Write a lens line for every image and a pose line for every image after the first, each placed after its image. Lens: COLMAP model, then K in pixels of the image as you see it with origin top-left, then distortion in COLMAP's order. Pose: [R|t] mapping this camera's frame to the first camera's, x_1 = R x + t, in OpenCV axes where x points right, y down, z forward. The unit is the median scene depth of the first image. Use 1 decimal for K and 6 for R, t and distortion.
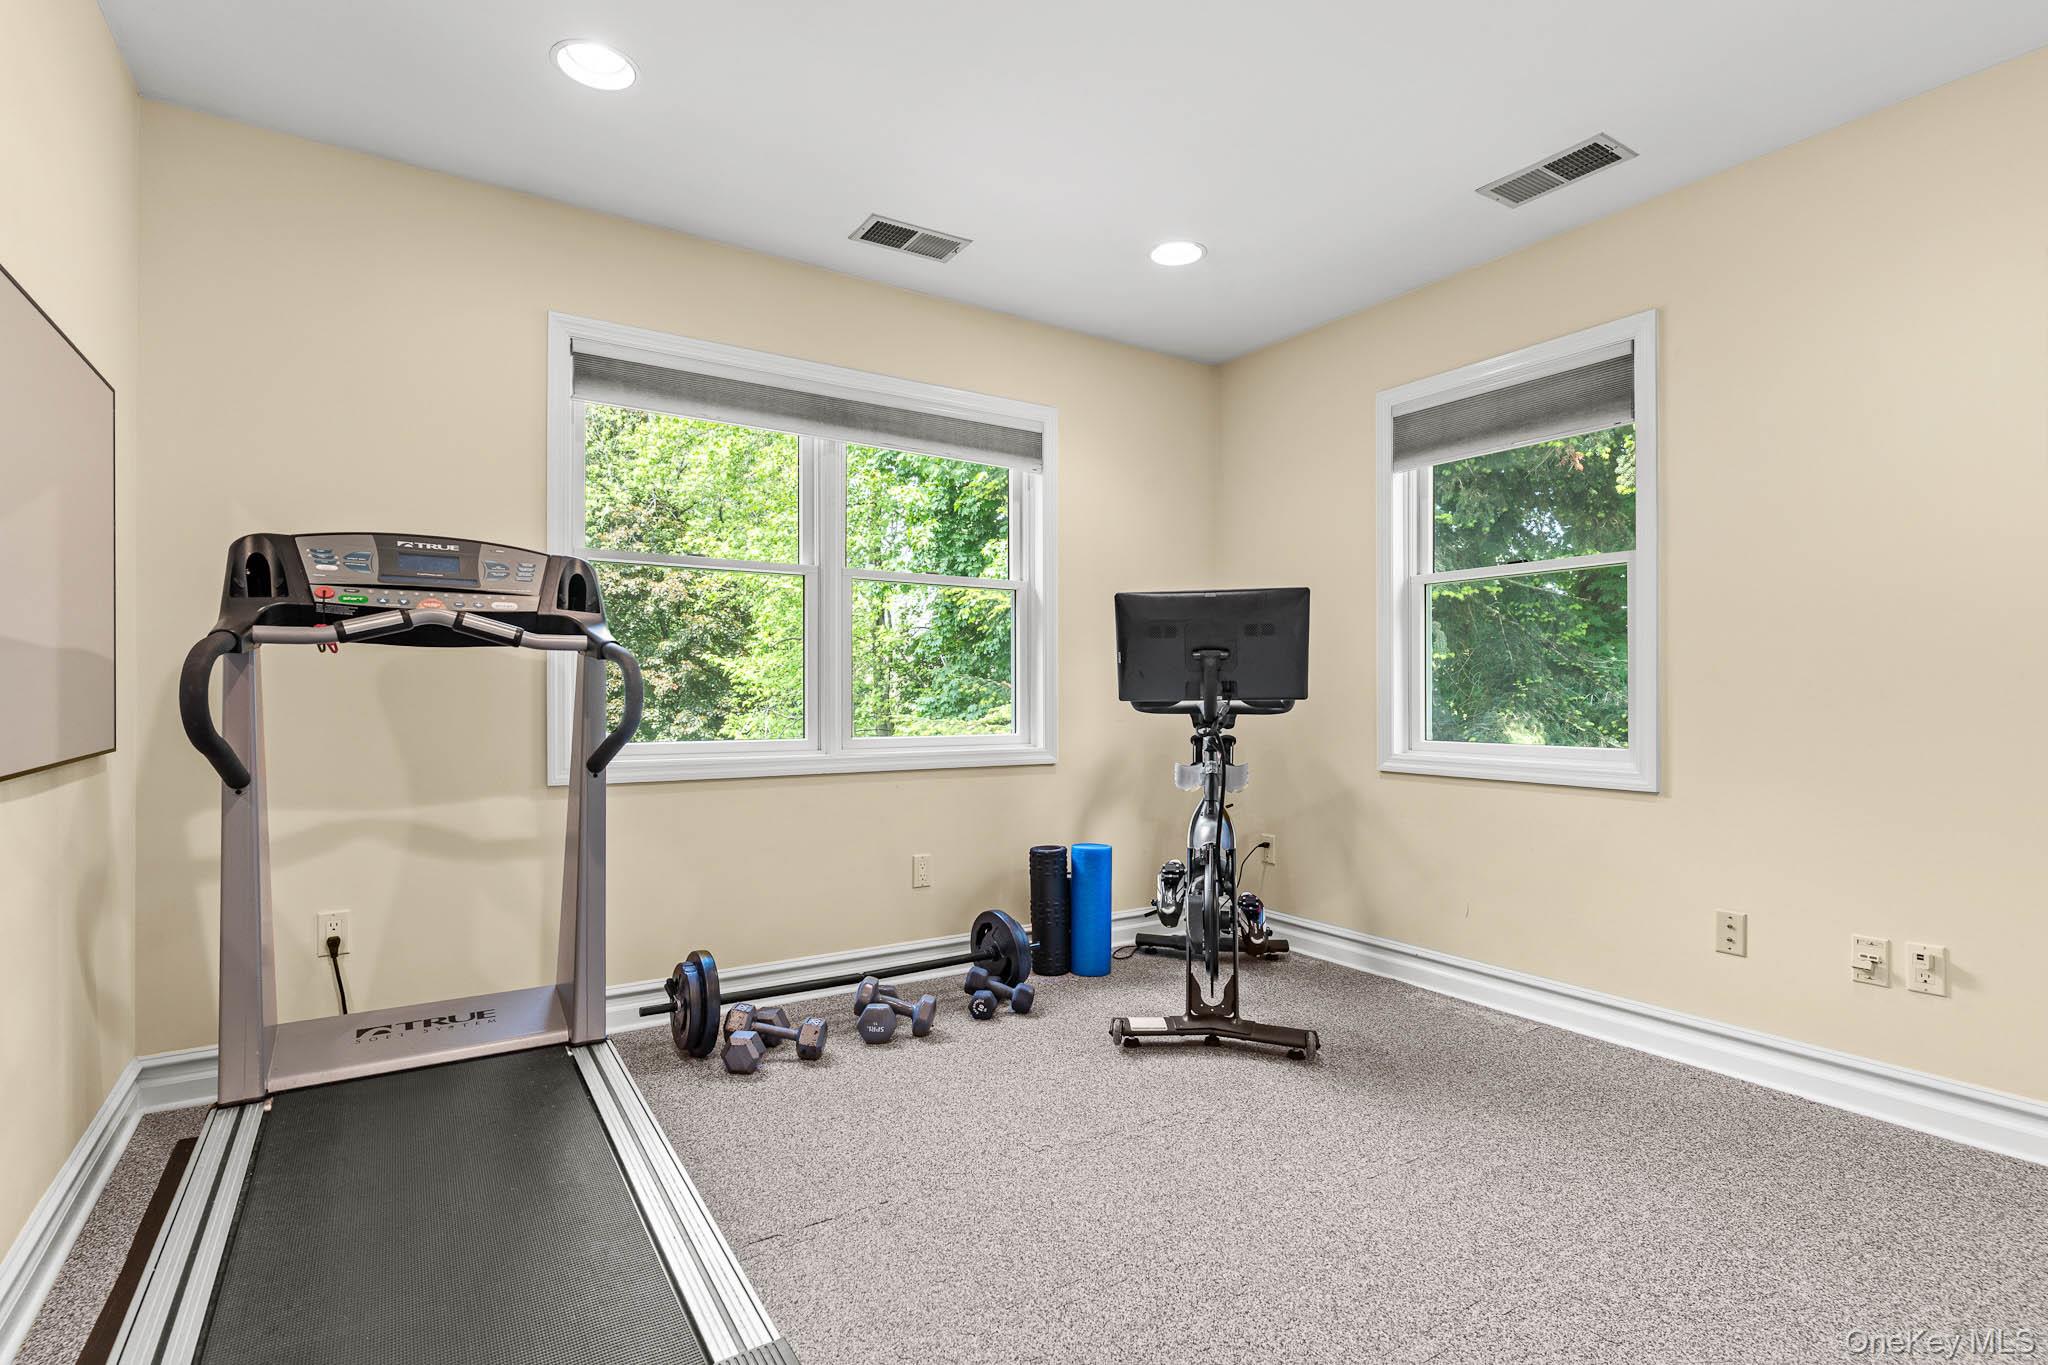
lens RADIAL K [[978.7, 0, 1004.4], [0, 978.7, 691.4], [0, 0, 1]] dist [-0.000950, -0.000077]
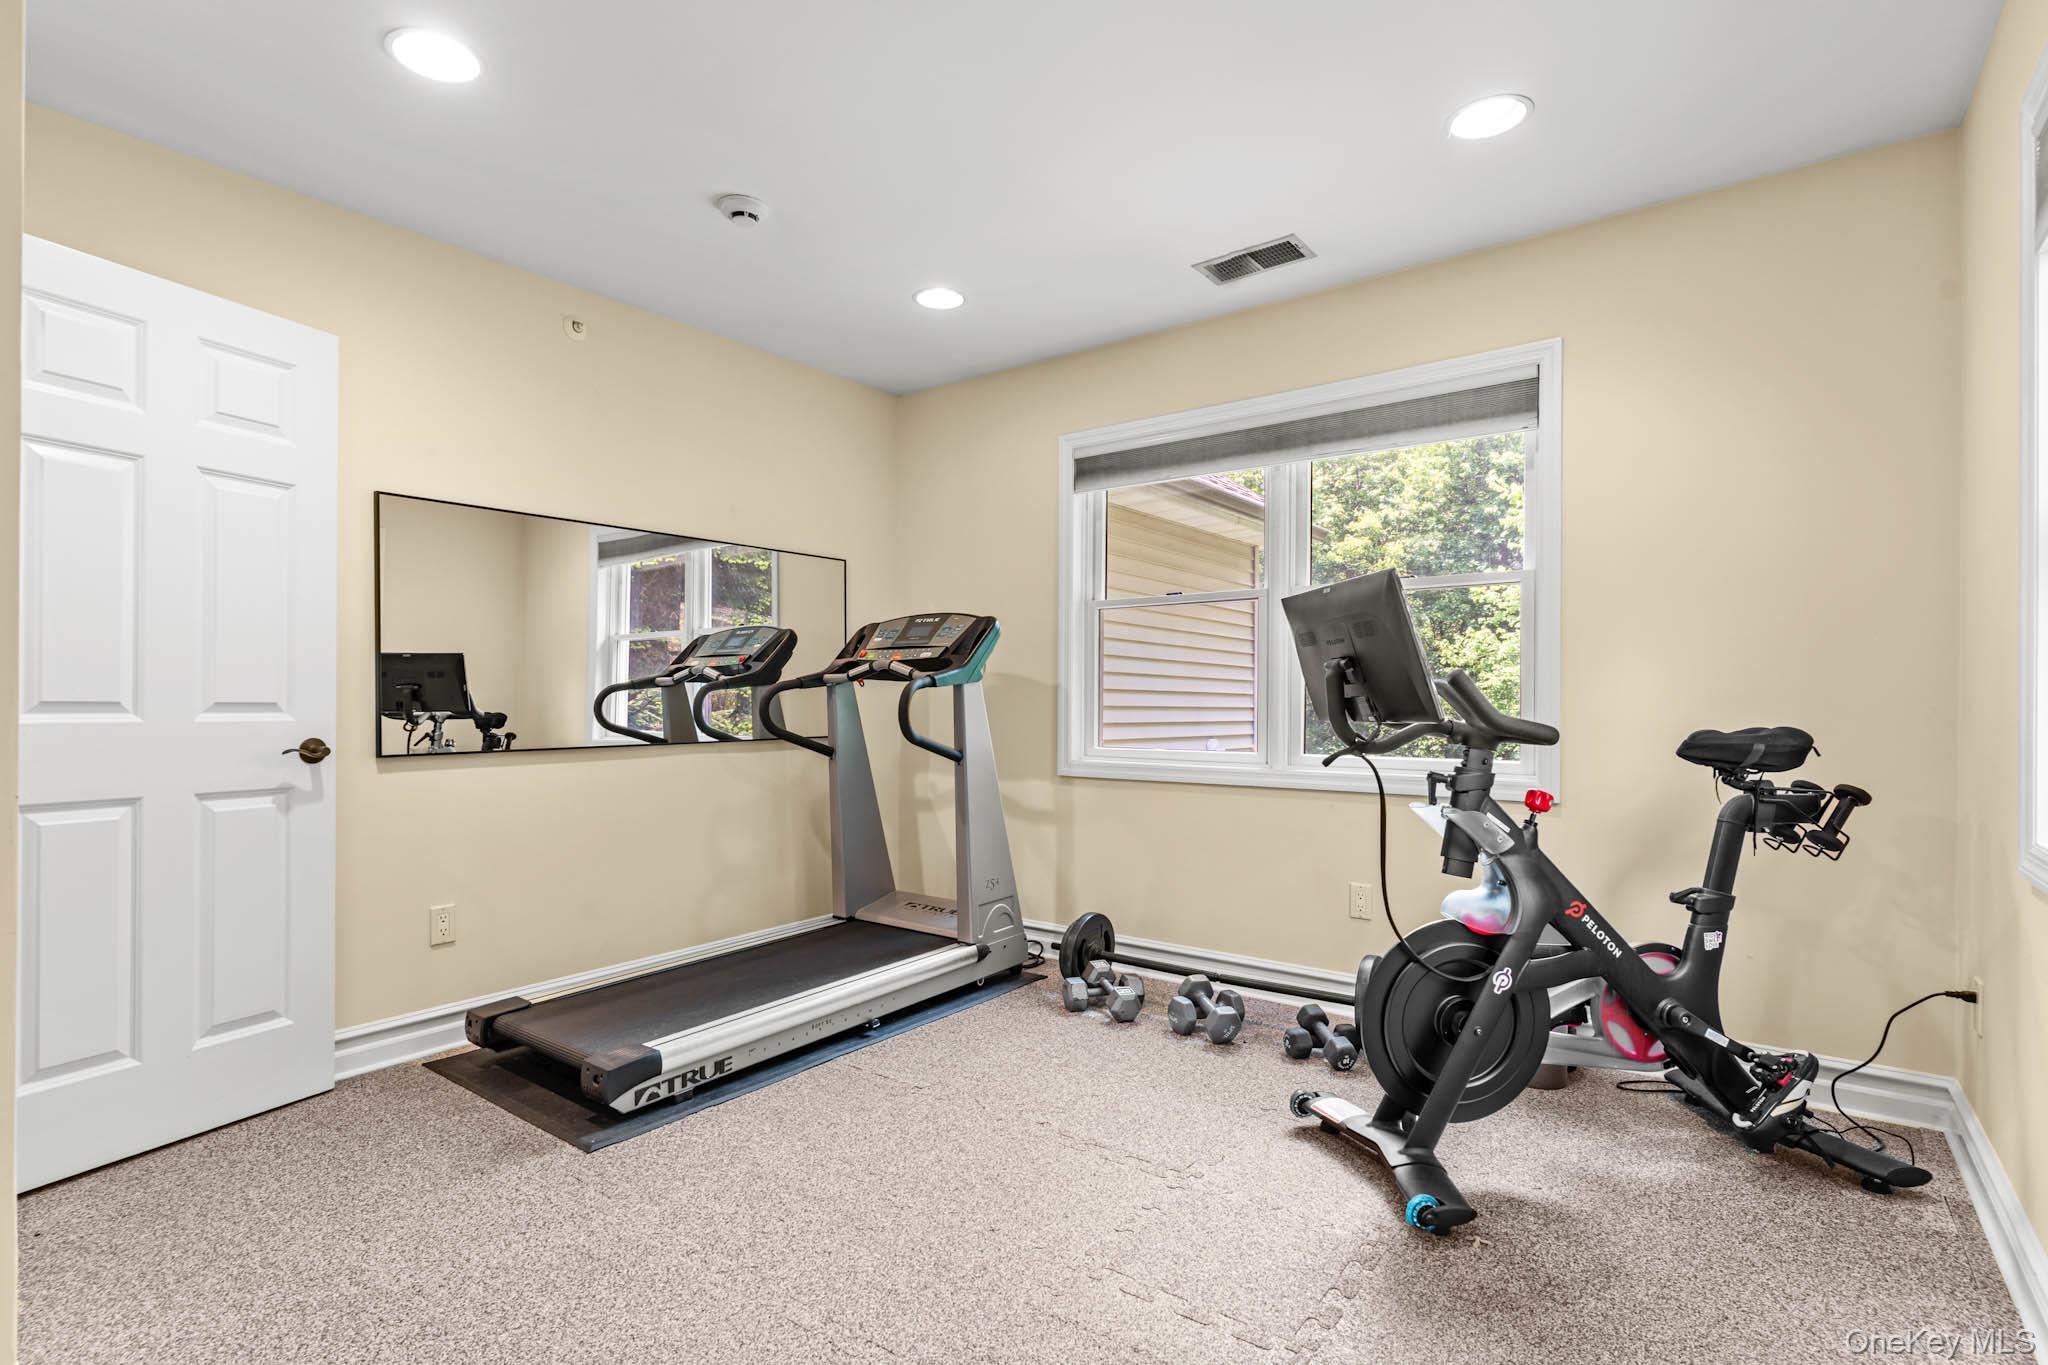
lens RADIAL K [[980.3, 0, 1024.1], [0, 980.3, 700.9], [0, 0, 1]] dist [0.001410, 0.000300]
pose [[0.352138, -0.006524, -0.935925, 0.816017], [-0.002328, 0.999967, -0.007847, 0.001028], [0.935945, 0.004942, 0.352111, 0.451996]]
